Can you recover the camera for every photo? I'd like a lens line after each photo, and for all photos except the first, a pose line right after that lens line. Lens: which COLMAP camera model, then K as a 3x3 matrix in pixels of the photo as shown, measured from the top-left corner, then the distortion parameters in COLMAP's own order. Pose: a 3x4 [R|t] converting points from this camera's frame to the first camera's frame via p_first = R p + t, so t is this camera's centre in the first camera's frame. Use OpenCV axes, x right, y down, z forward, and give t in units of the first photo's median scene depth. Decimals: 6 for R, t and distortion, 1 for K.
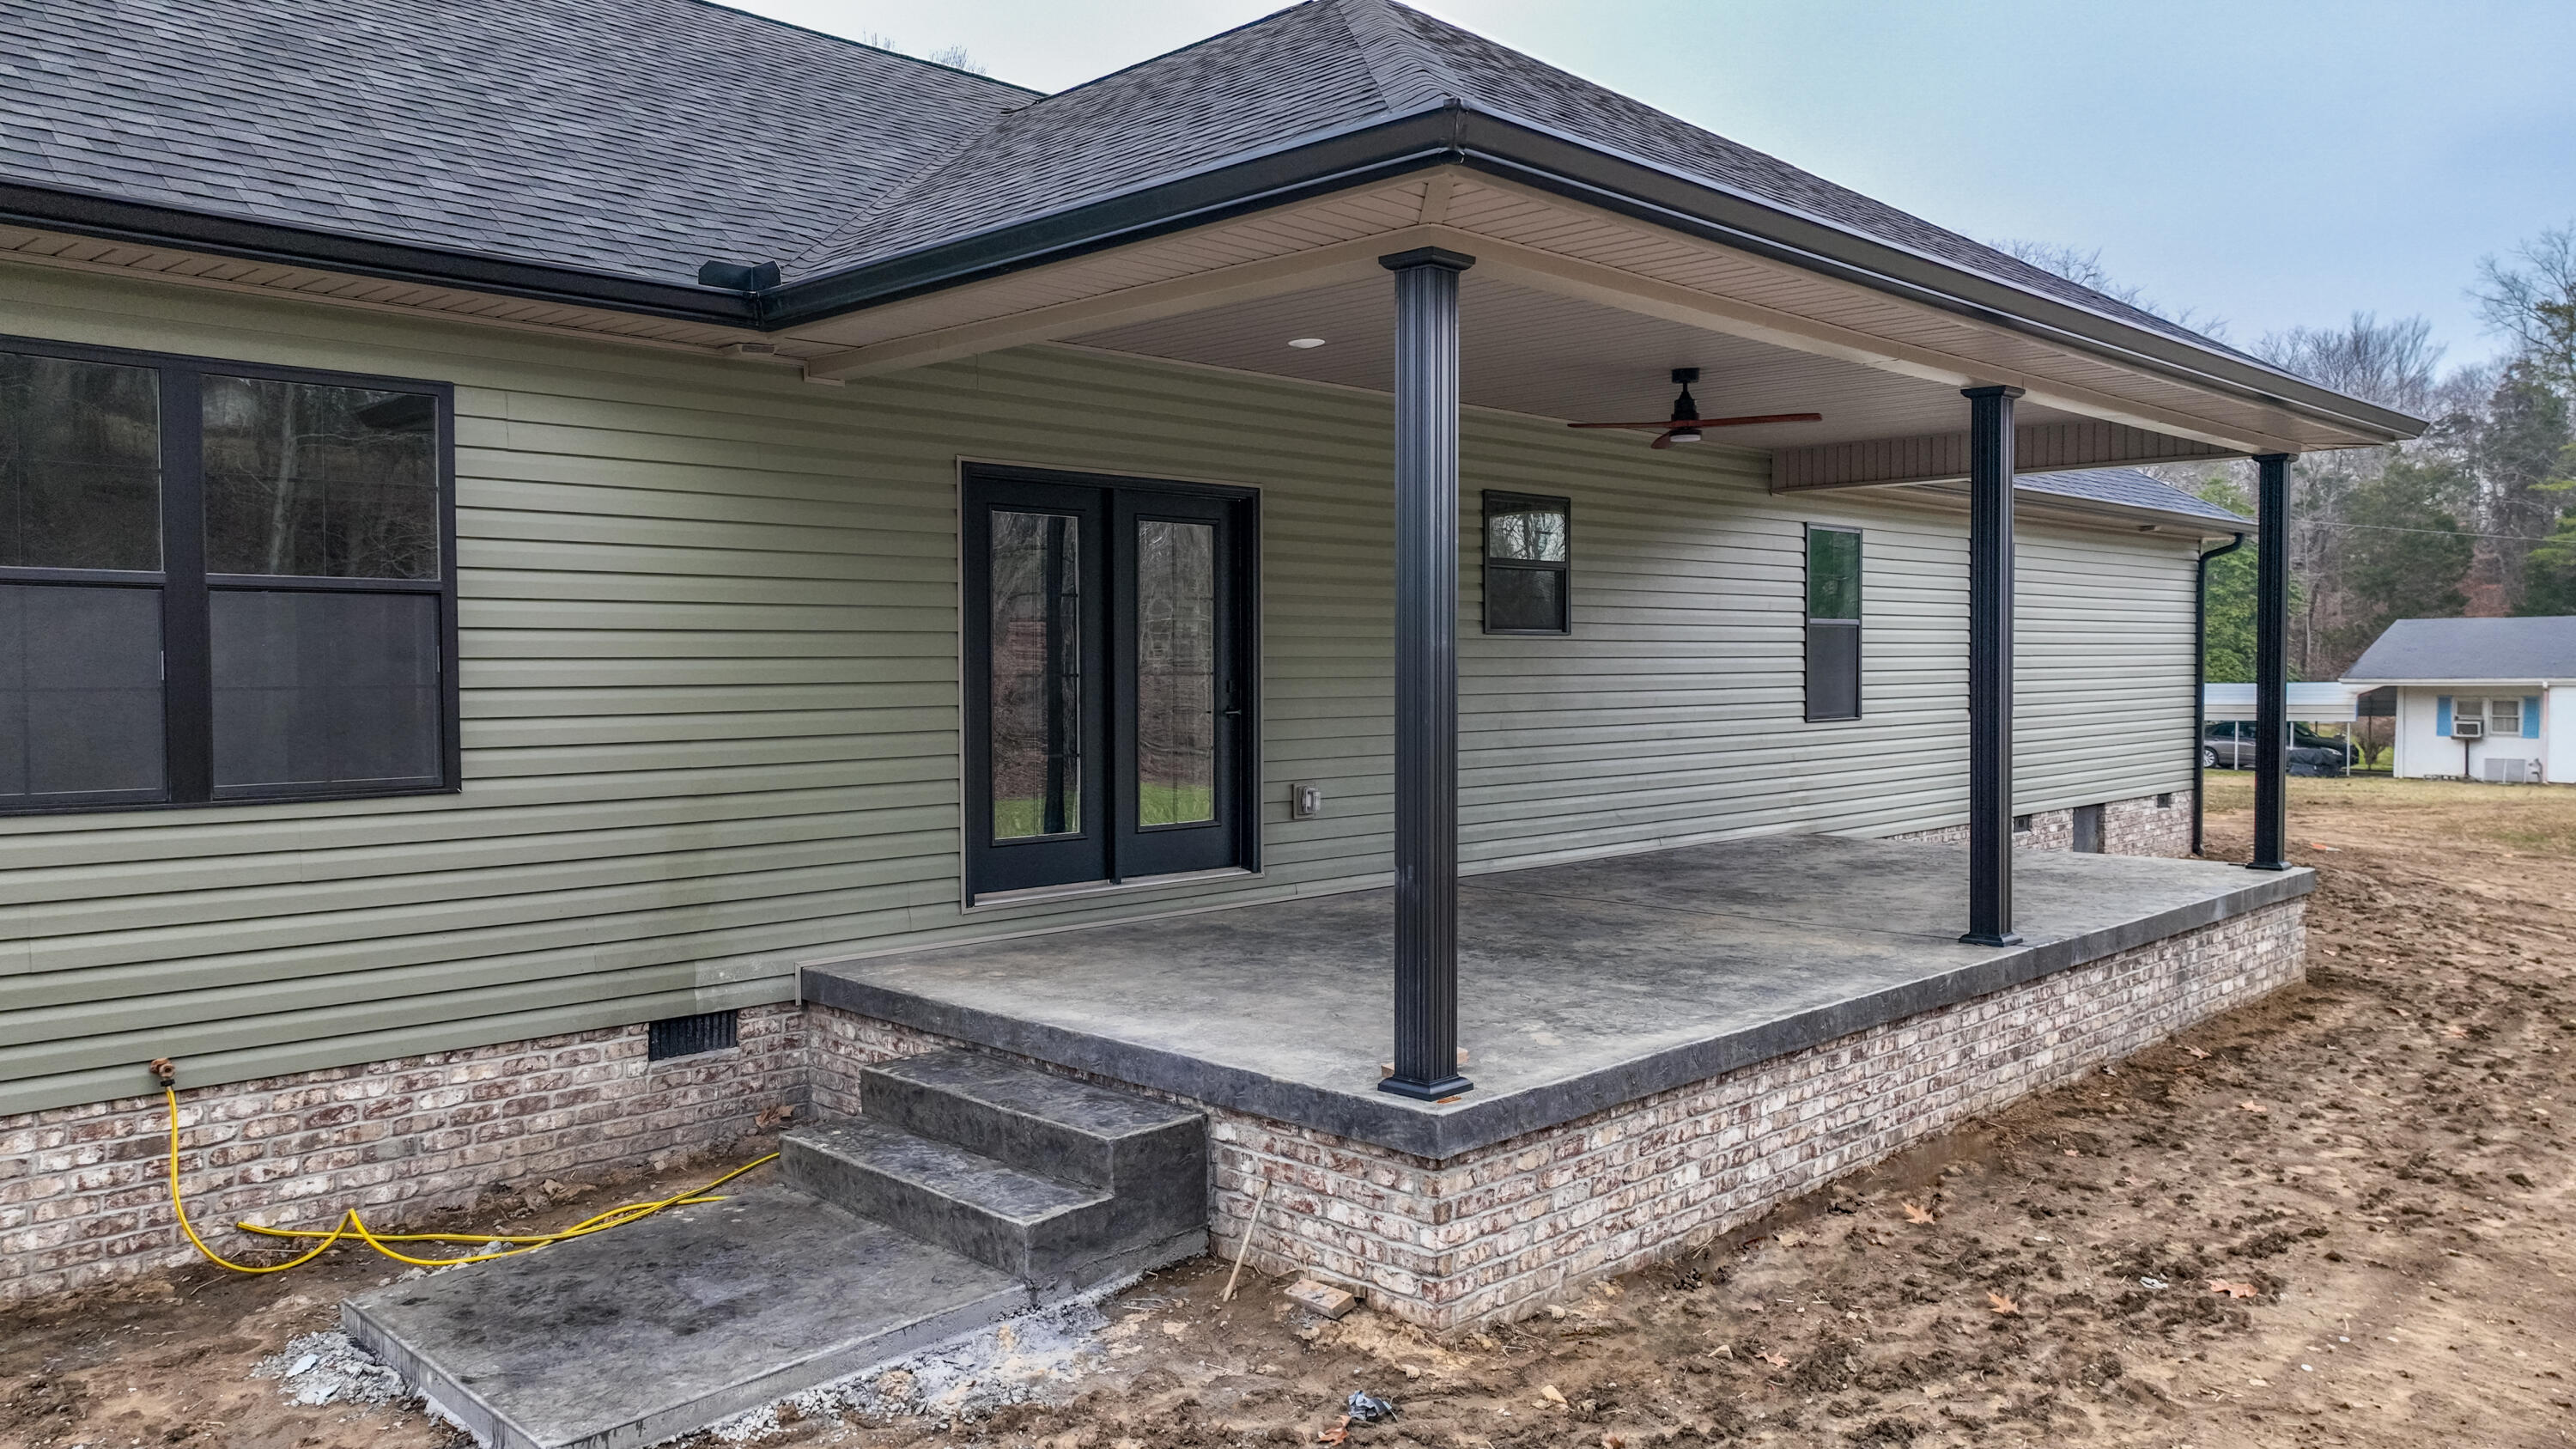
lens RADIAL K [[1818.1, 0, 1288.0], [0, 1818.1, 724.5], [0, 0, 1]] dist [0.002364, -0.001427]
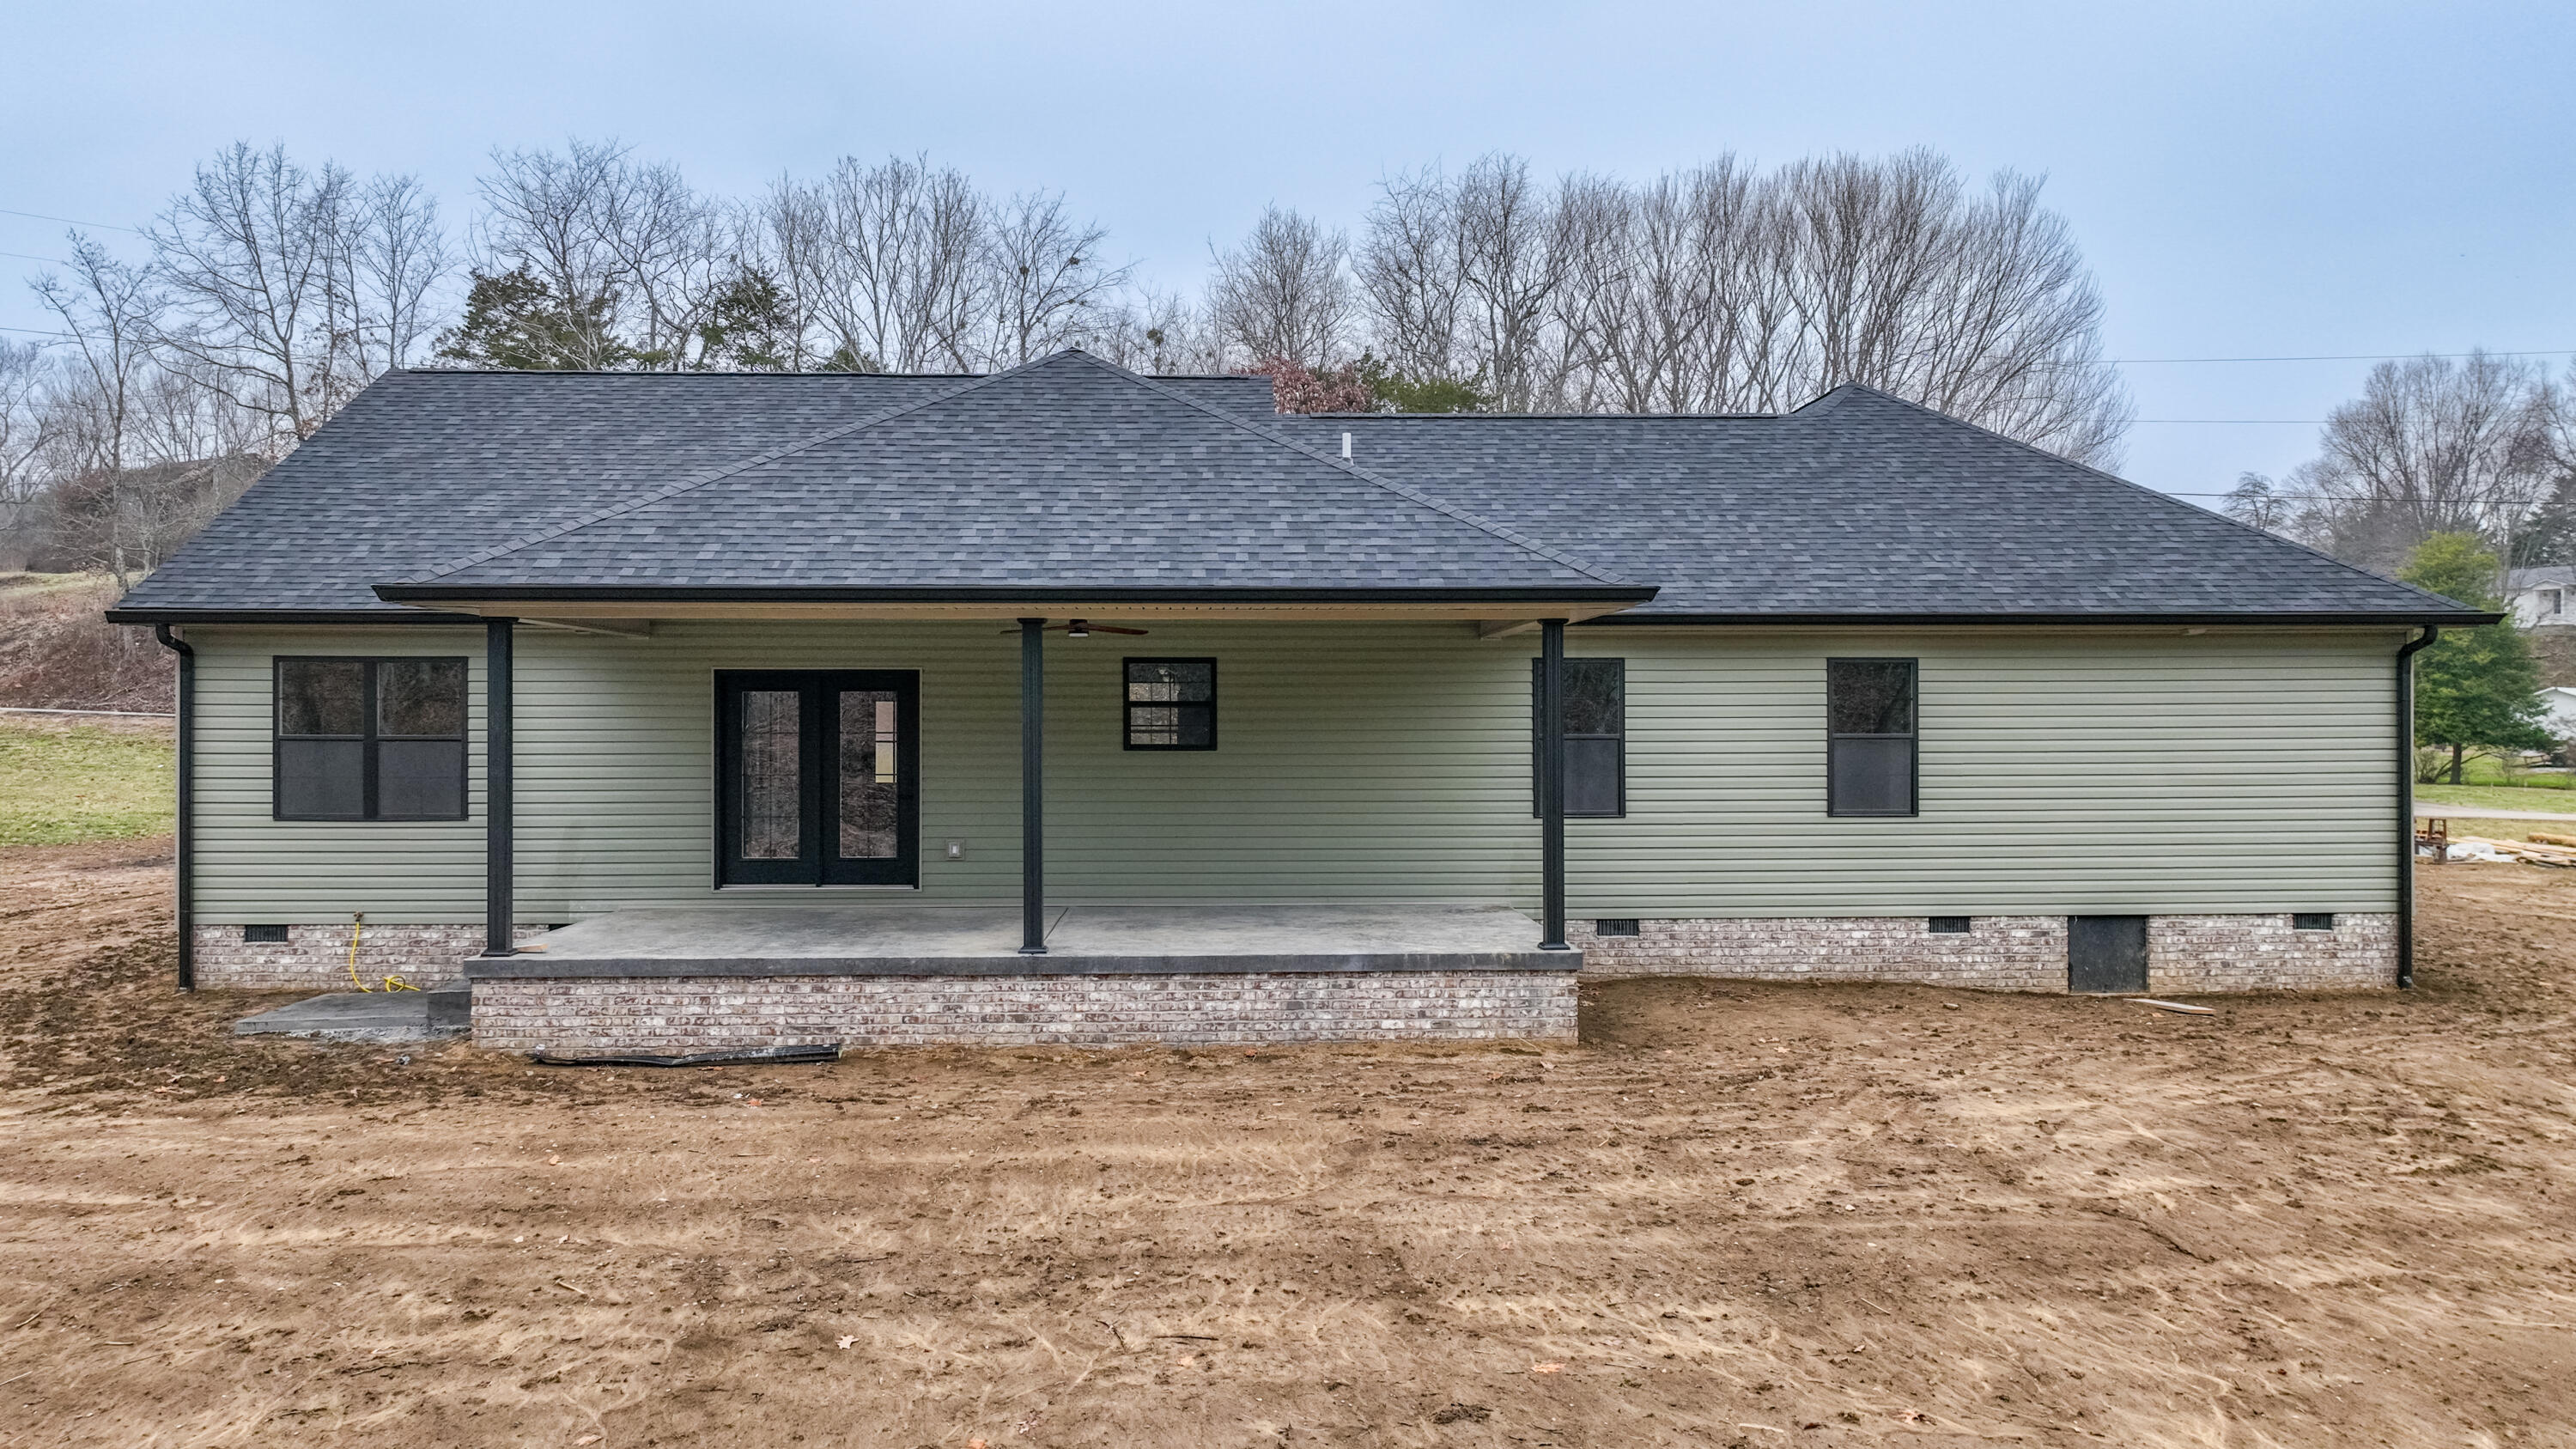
lens RADIAL K [[1840.1, 0, 1288.0], [0, 1840.1, 724.5], [0, 0, 1]] dist [-0.006399, -0.004066]
pose [[0.733931, 0.004071, -0.679212, 1.807187], [-0.026286, 0.999403, -0.022413, -0.057824], [0.678716, 0.034303, 0.733600, -0.073317]]
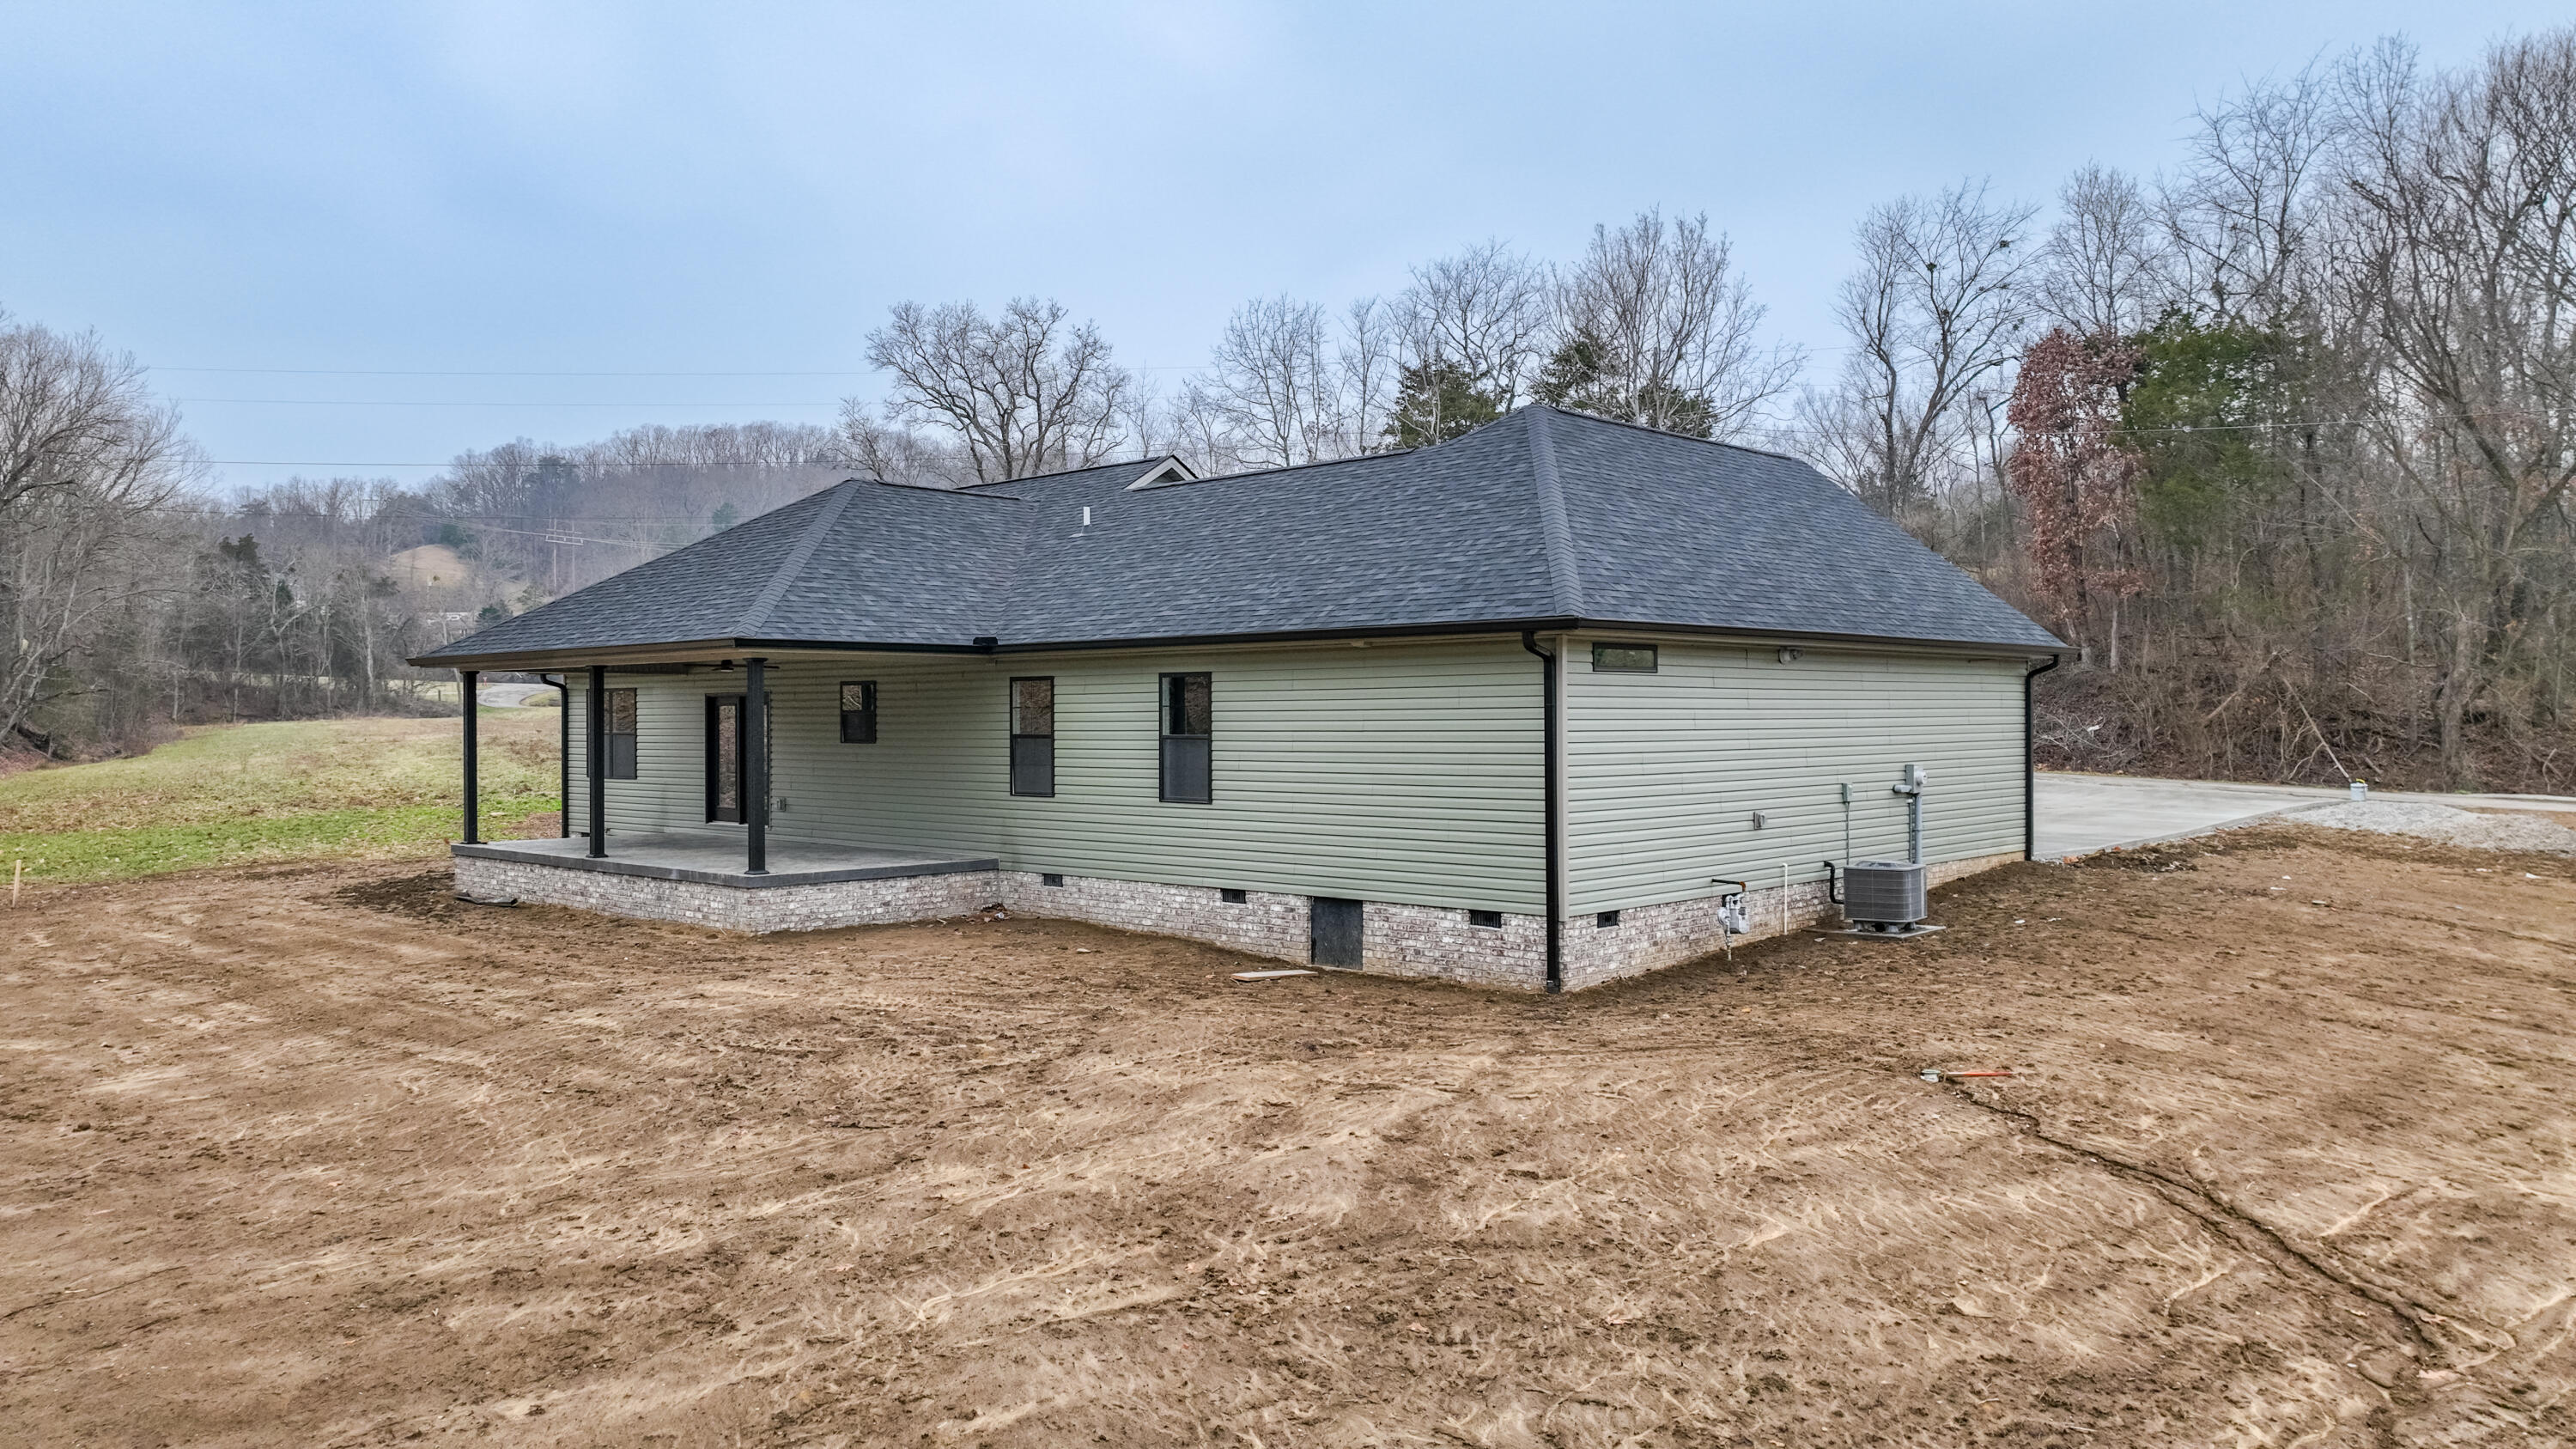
lens RADIAL K [[1818.1, 0, 1288.0], [0, 1818.1, 724.5], [0, 0, 1]] dist [0.002364, -0.001427]
pose [[0.031358, 0.008539, -0.999472, 3.523066], [-0.033108, 0.999424, 0.007500, -0.156776], [0.998960, 0.032856, 0.031623, 2.138811]]
